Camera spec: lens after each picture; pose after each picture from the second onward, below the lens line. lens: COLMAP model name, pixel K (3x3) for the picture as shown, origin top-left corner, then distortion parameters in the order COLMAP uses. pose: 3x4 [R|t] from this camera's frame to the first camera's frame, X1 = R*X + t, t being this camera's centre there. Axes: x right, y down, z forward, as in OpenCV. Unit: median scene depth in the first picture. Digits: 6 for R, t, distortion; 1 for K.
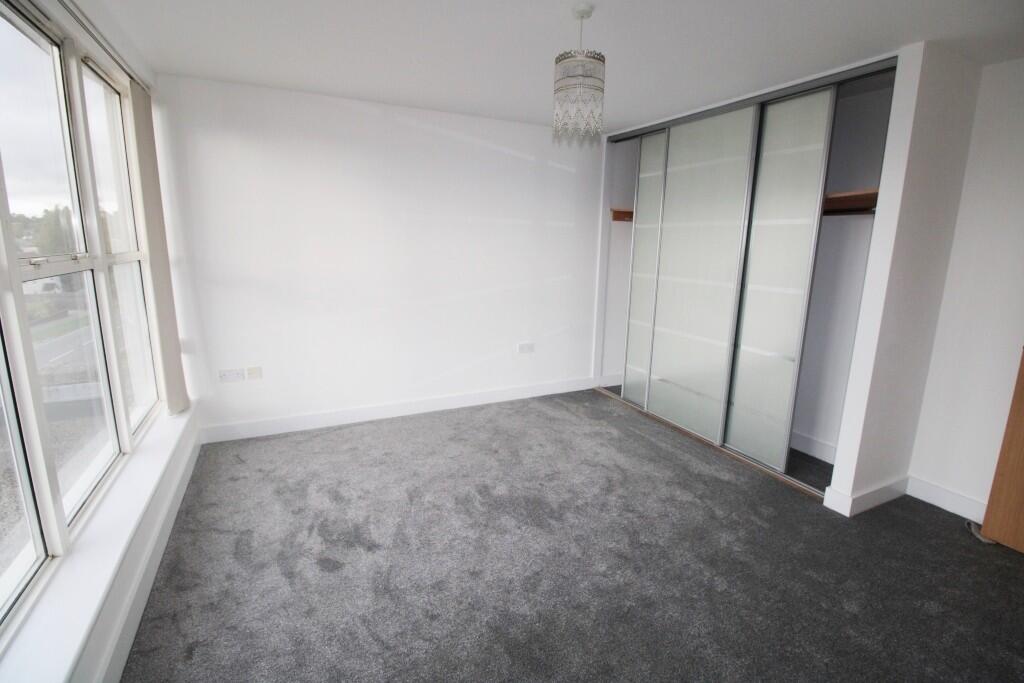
lens RADIAL K [[474.3, 0, 513.4], [0, 474.3, 339.0], [0, 0, 1]] dist [-0.003942, -0.007113]
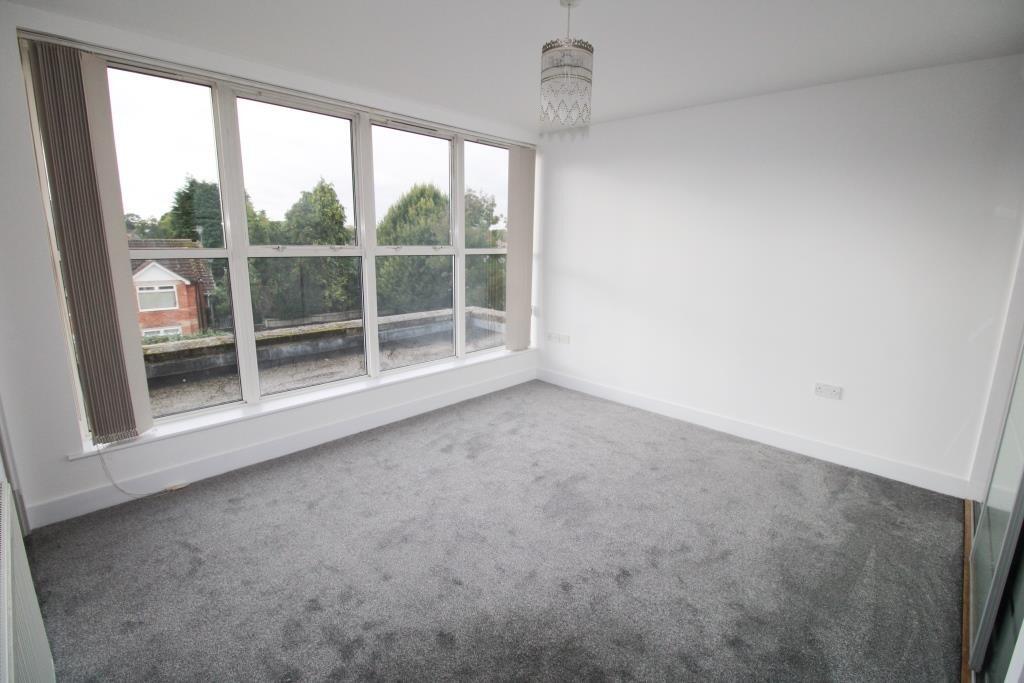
lens RADIAL K [[474.3, 0, 521.7], [0, 474.3, 337.6], [0, 0, 1]] dist [-0.003942, -0.007113]
pose [[0.349940, 0.178315, -0.919644, 0.688296], [-0.201854, 0.973008, 0.111853, -0.062219], [0.914766, 0.146492, 0.376488, 0.390775]]
